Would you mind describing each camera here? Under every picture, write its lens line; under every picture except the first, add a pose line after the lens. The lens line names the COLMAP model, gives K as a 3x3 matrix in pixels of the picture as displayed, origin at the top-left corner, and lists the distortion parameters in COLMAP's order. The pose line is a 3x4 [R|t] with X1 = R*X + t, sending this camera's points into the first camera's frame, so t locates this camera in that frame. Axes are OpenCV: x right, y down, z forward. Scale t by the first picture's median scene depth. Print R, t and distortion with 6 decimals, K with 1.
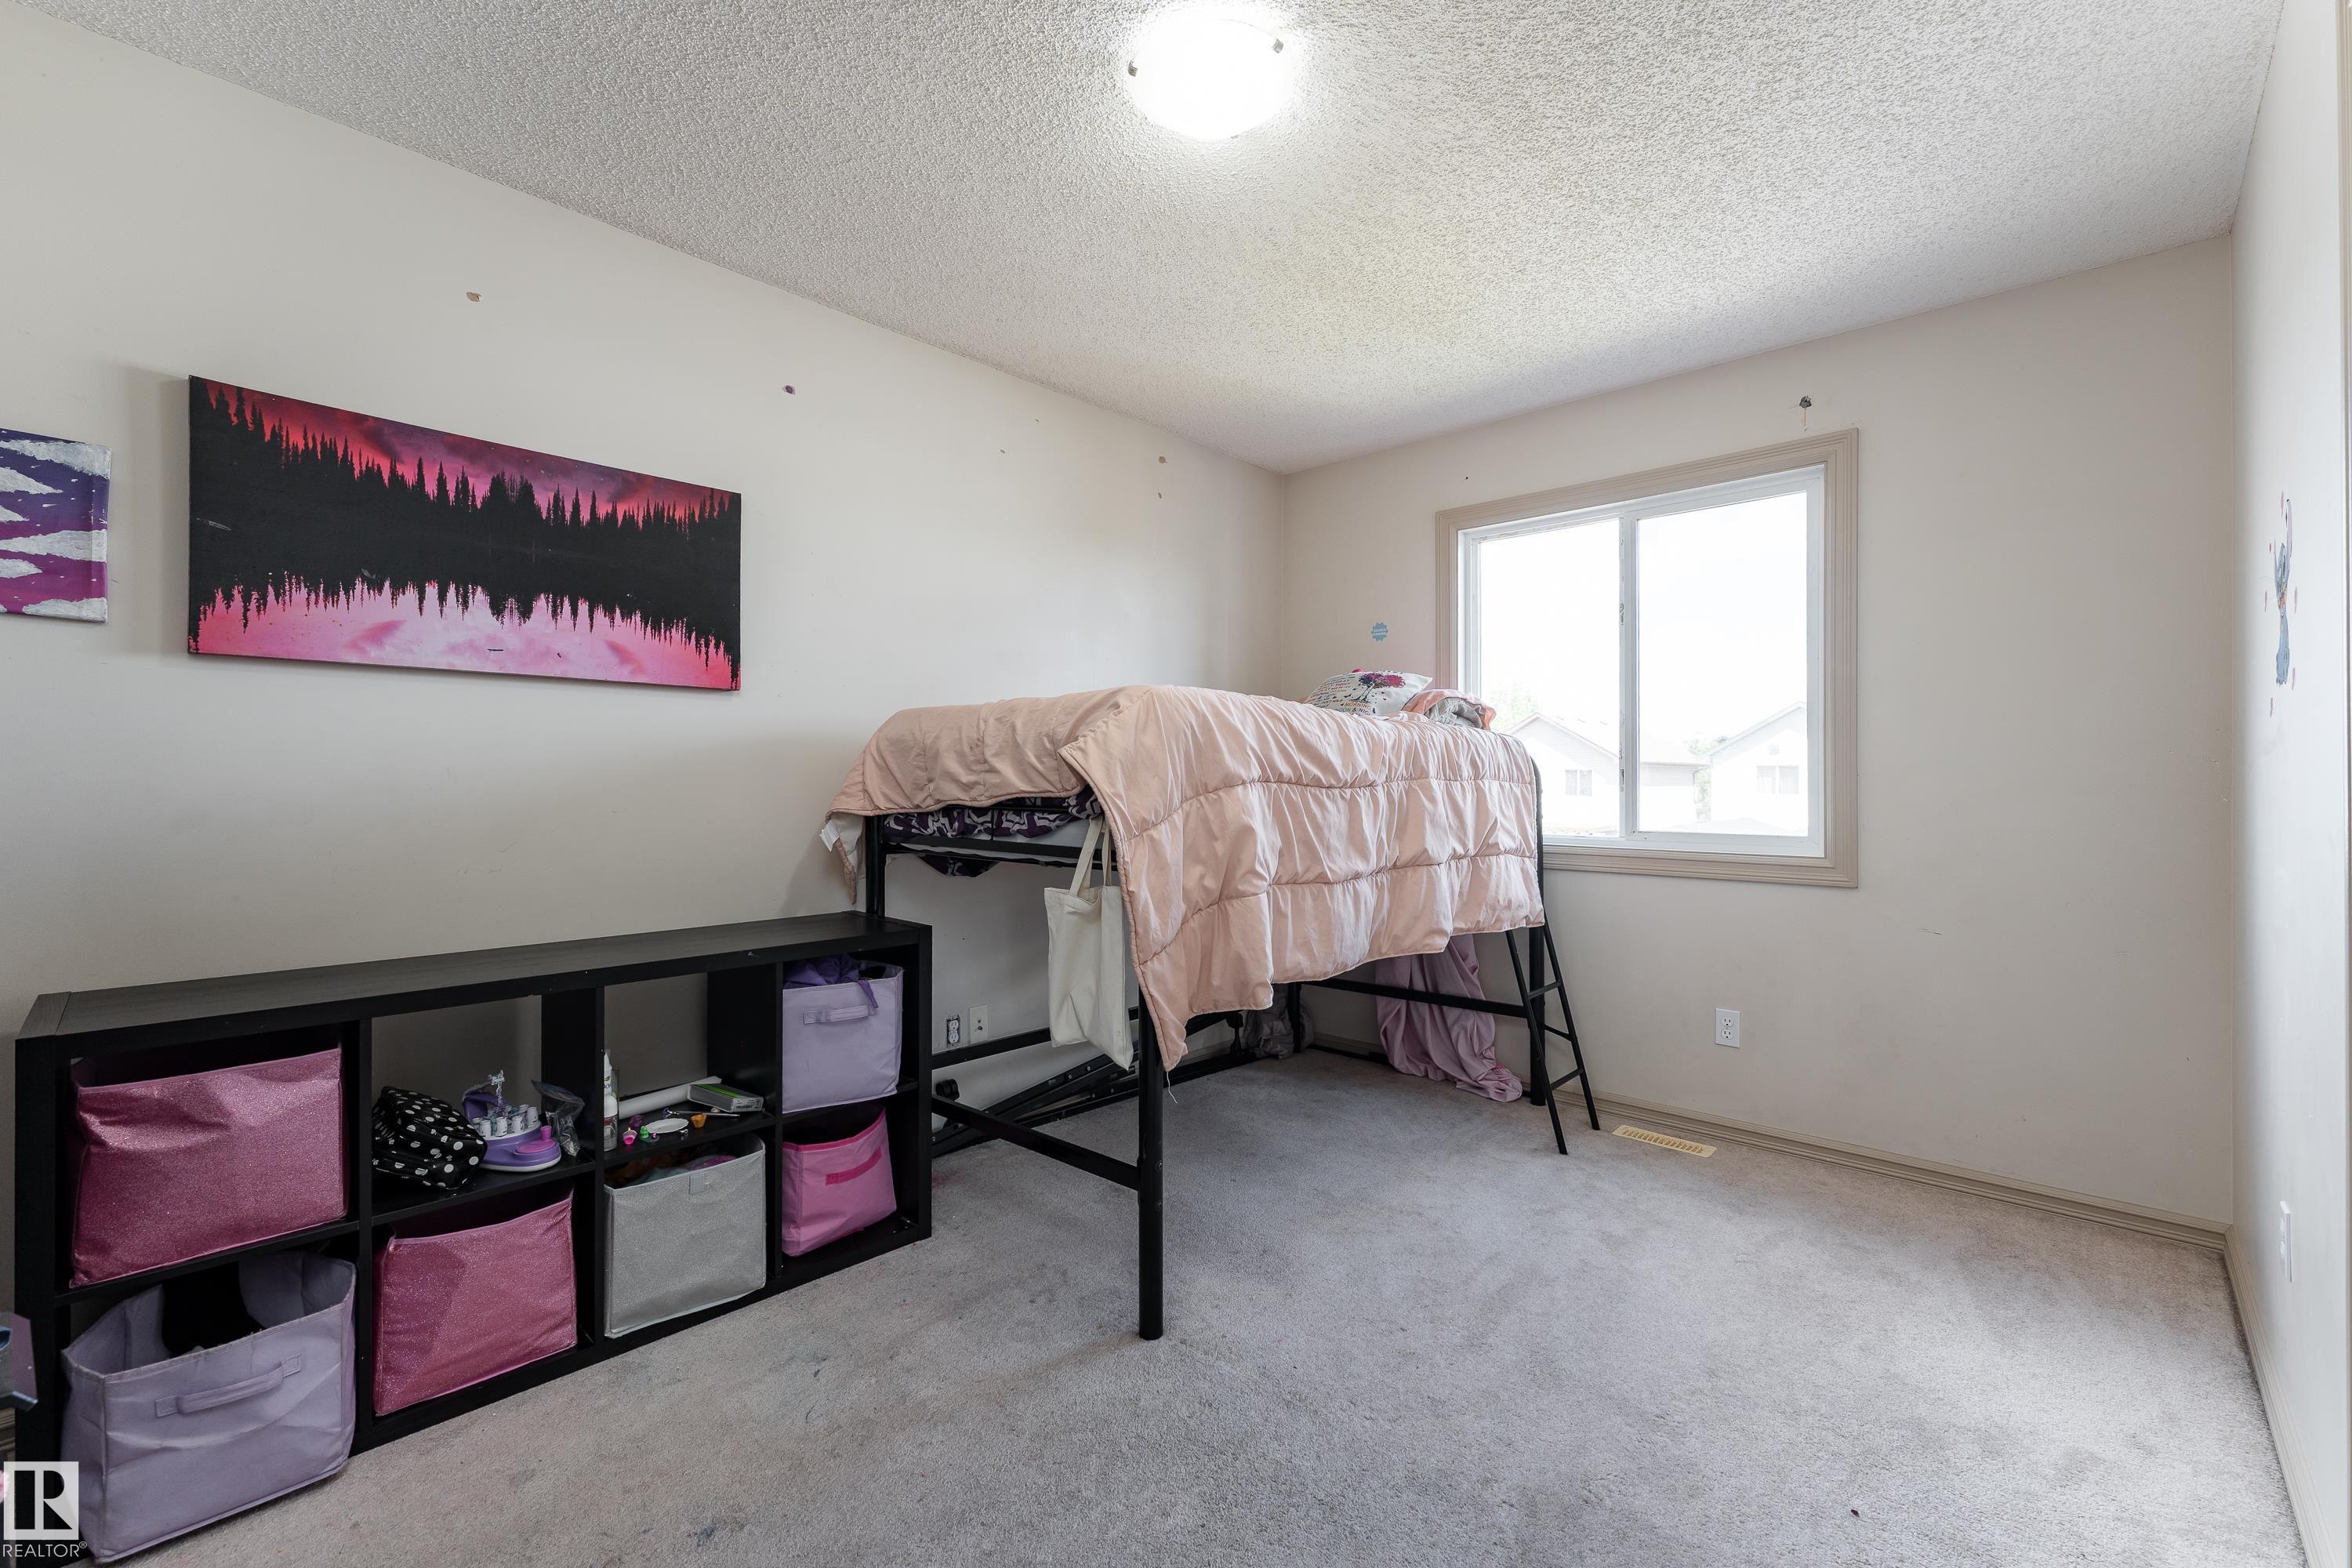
lens RADIAL K [[937.1, 0, 1172.0], [0, 937.1, 779.6], [0, 0, 1]] dist [0.000535, 0.000111]
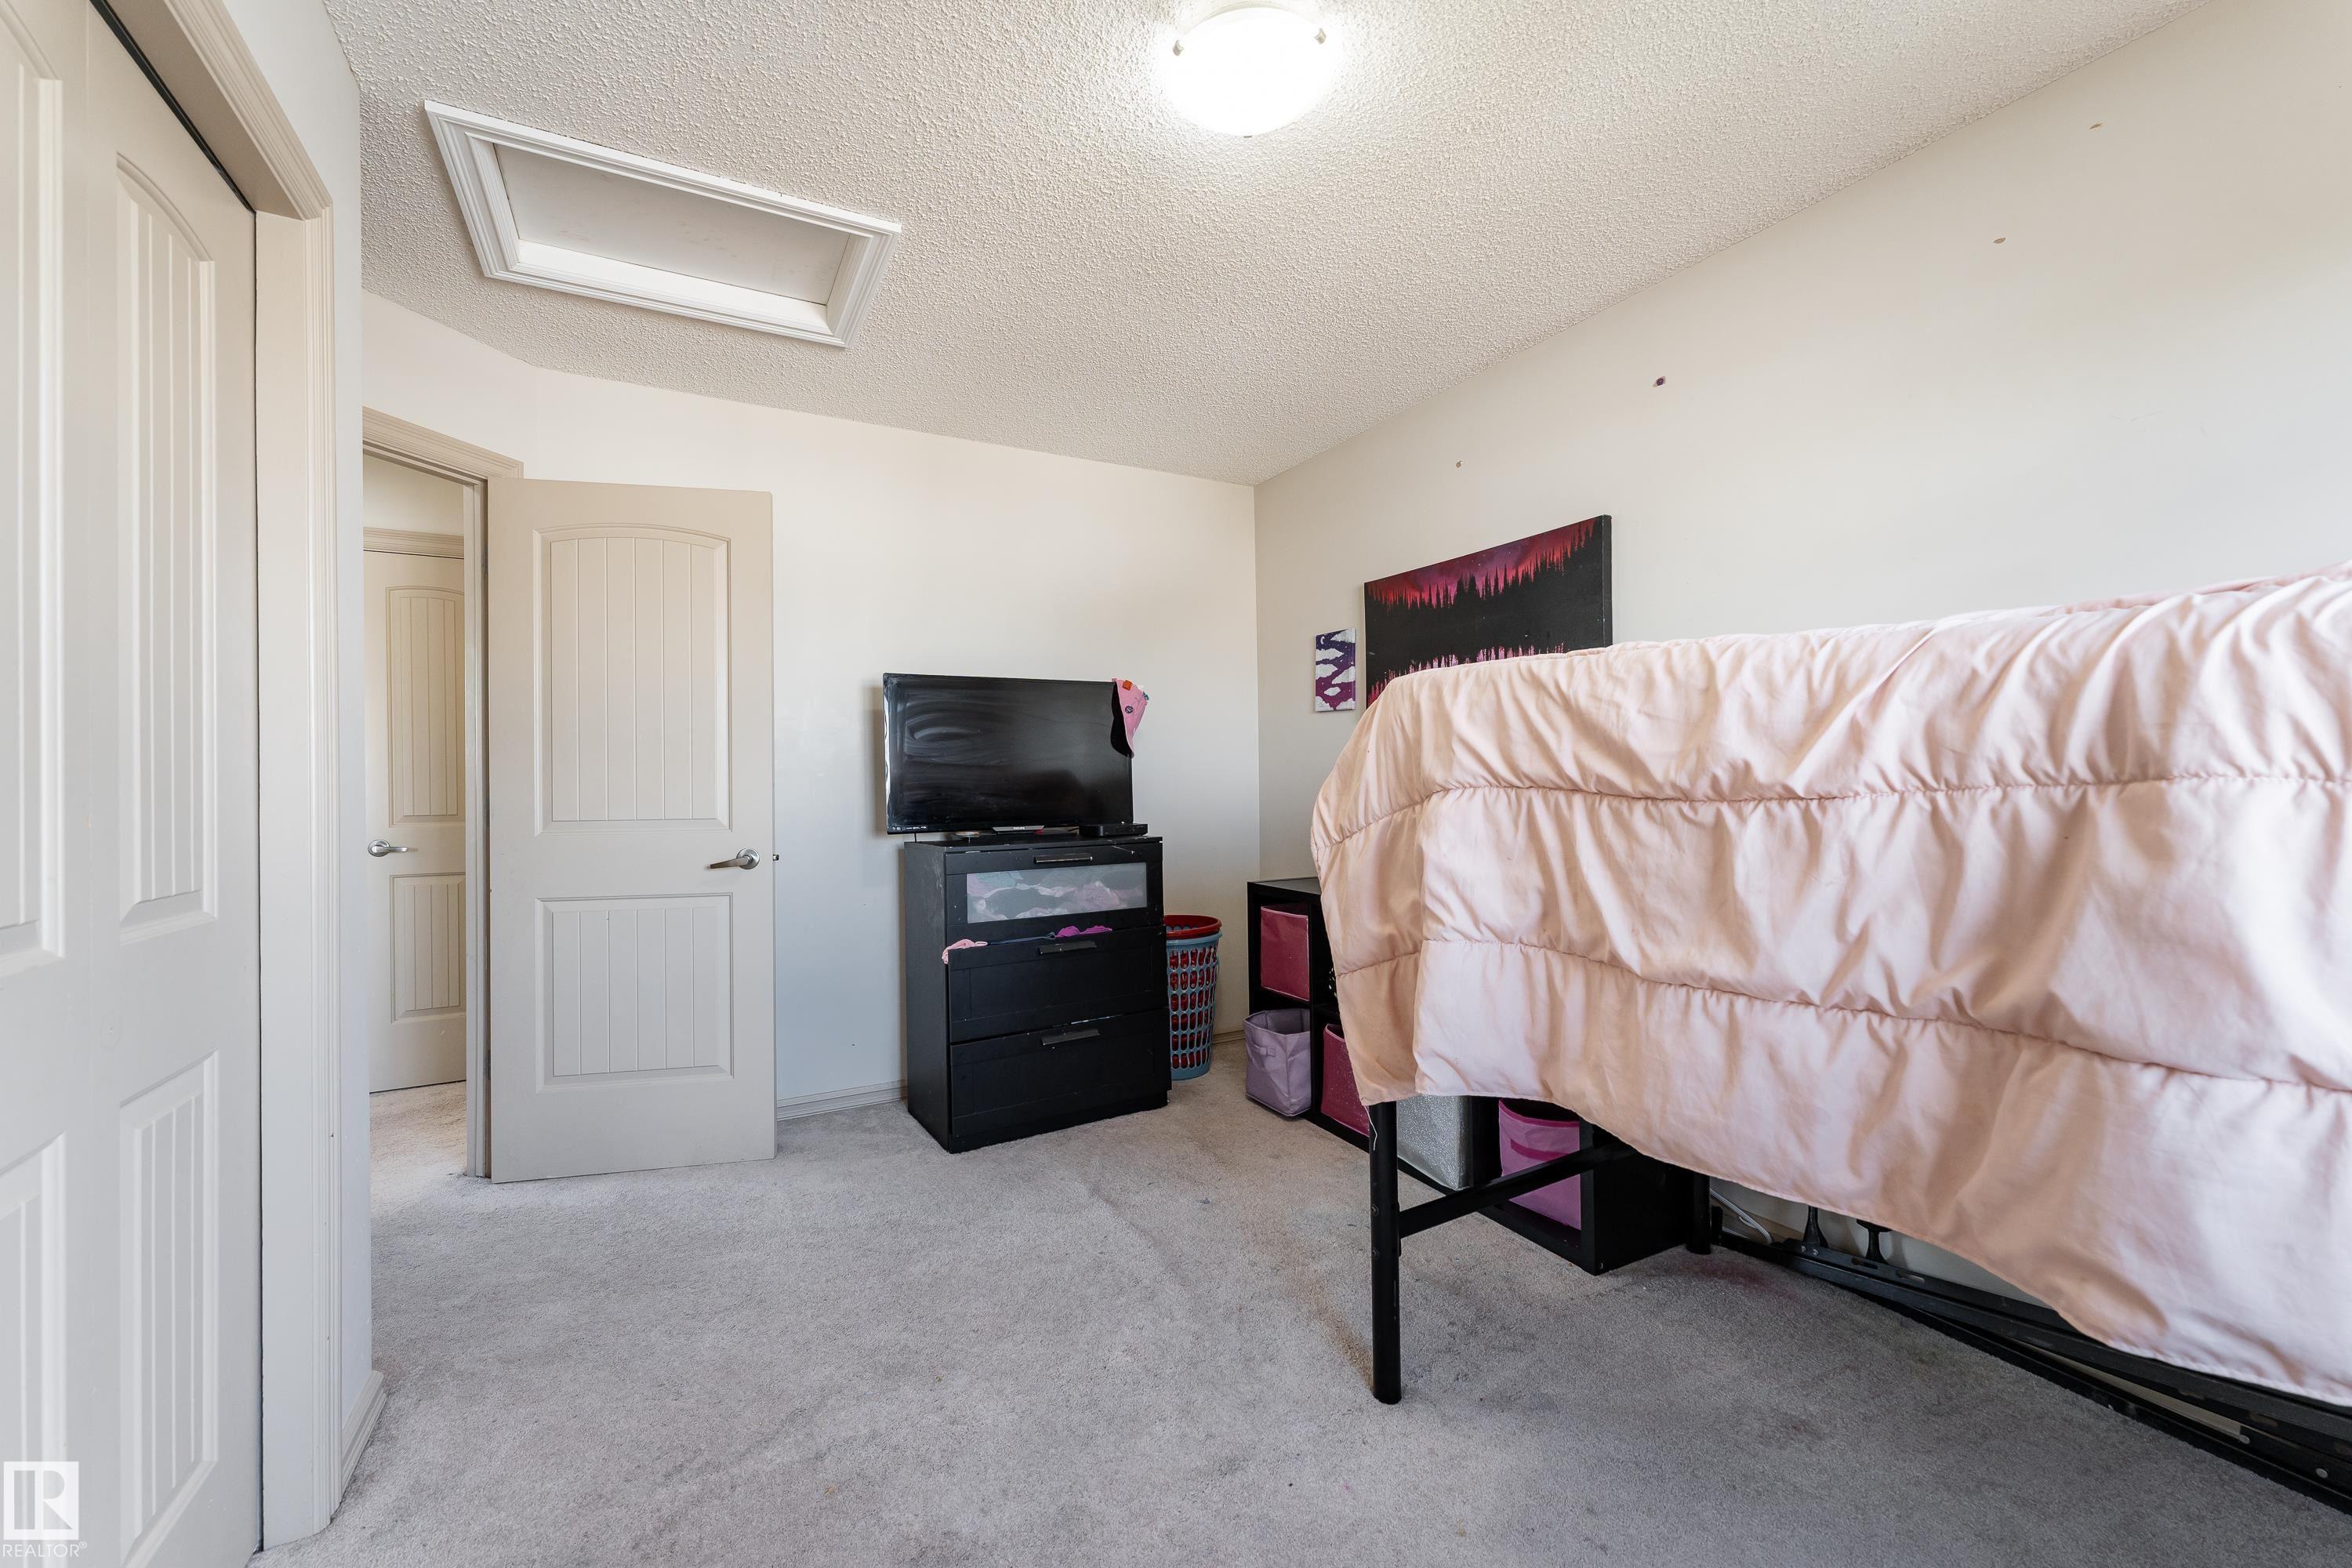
lens RADIAL K [[937.1, 0, 1172.0], [0, 937.1, 779.6], [0, 0, 1]] dist [0.000535, 0.000111]
pose [[-0.304091, 0.000562, -0.952643, 0.789231], [0.006572, 0.999977, -0.001508, -0.003798], [0.952620, -0.006720, -0.304088, 0.942310]]
